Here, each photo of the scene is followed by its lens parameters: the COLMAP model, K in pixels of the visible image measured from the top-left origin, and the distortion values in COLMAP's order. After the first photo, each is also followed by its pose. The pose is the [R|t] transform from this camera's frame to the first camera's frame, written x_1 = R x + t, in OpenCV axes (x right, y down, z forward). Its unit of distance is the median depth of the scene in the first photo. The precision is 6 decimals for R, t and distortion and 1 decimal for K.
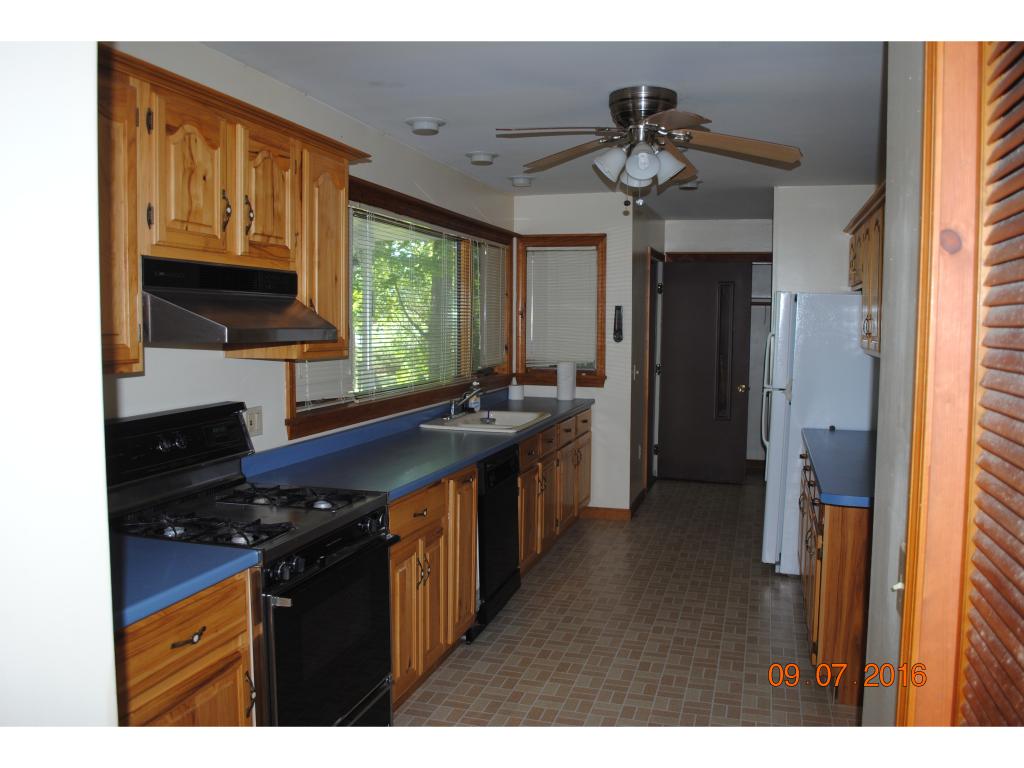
lens RADIAL K [[895.8, 0, 512.0], [0, 895.8, 385.3], [0, 0, 1]] dist [-0.014623, -0.003408]
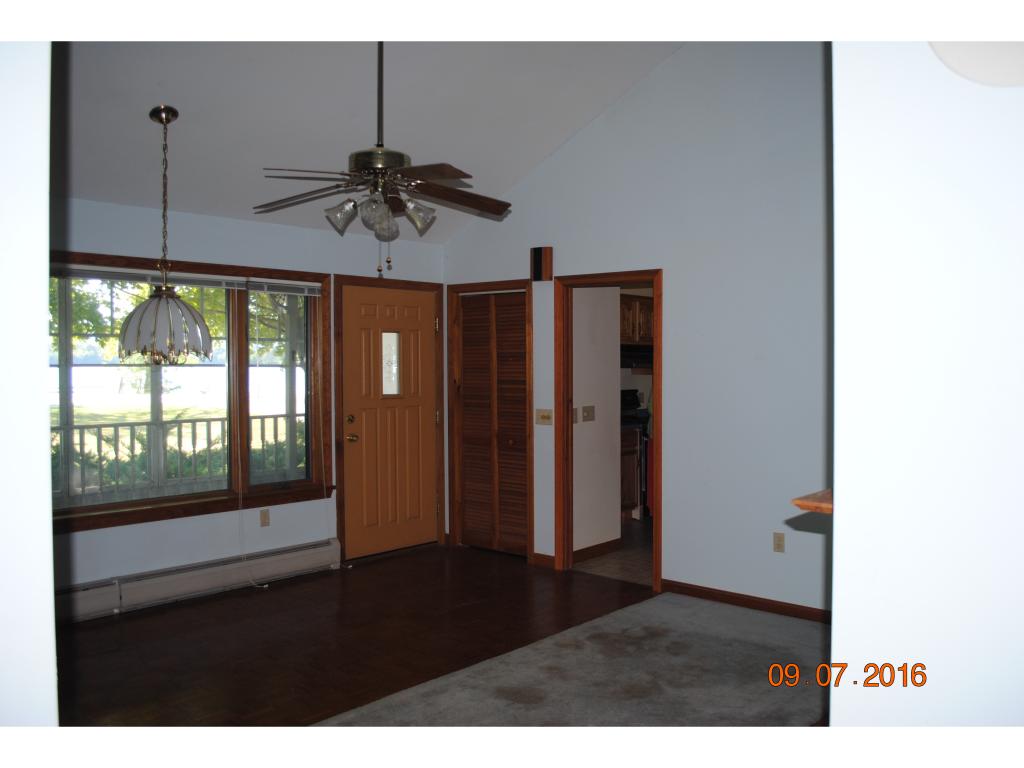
lens RADIAL K [[895.8, 0, 512.0], [0, 895.8, 382.9], [0, 0, 1]] dist [-0.014623, -0.003408]
pose [[0.909177, -0.003523, -0.416395, 0.664565], [-0.020462, 0.998378, -0.053125, 0.198572], [0.415907, 0.056820, 0.907630, -2.227064]]
